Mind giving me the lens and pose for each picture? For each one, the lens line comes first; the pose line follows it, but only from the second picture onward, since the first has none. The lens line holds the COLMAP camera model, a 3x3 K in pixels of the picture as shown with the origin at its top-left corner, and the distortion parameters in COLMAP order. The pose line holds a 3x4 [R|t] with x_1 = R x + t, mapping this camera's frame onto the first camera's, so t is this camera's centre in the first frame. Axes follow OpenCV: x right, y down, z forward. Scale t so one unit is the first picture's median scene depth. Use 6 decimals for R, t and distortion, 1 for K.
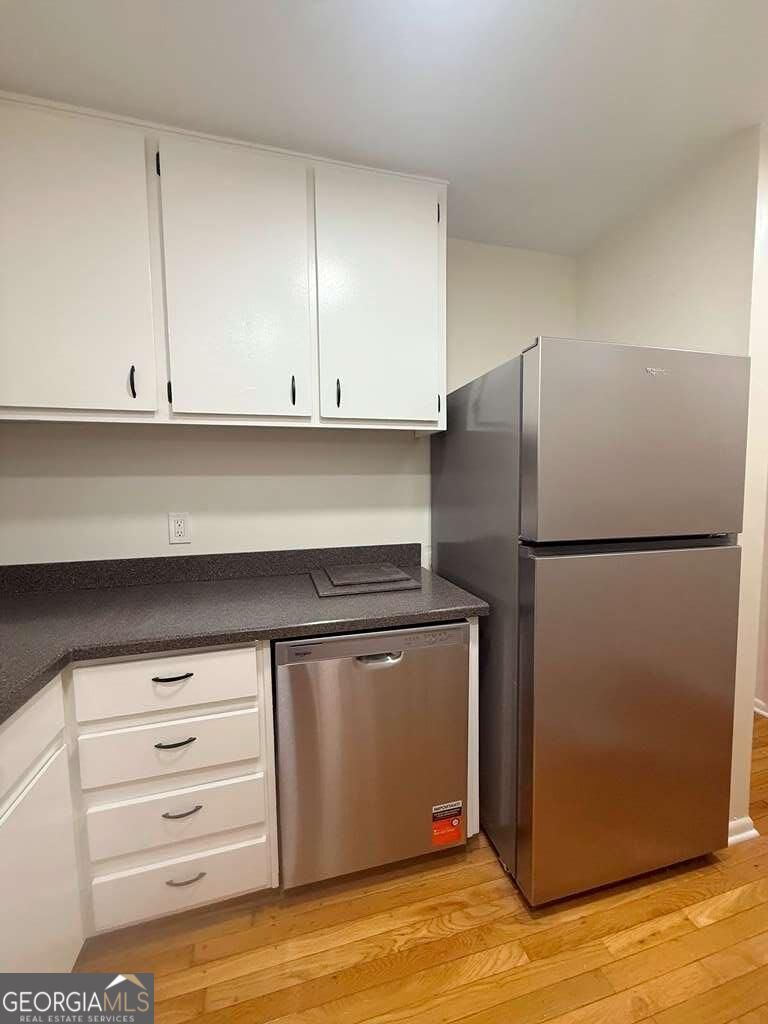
lens RADIAL K [[407.7, 0, 382.1], [0, 407.7, 509.7], [0, 0, 1]] dist [-0.004619, -0.000267]
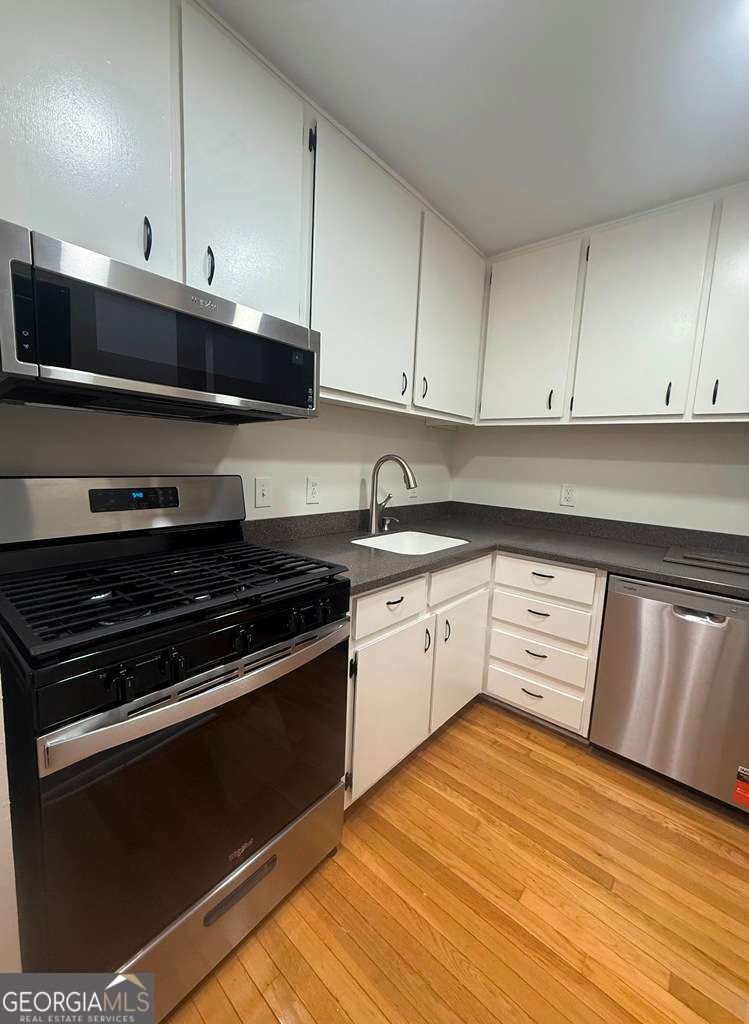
lens RADIAL K [[407.7, 0, 373.0], [0, 407.7, 510.5], [0, 0, 1]] dist [-0.004619, -0.000267]
pose [[0.562223, 0.142727, -0.814576, 0.407419], [-0.109931, 0.989151, 0.097440, 0.046738], [0.819647, 0.034764, 0.571814, -0.534763]]
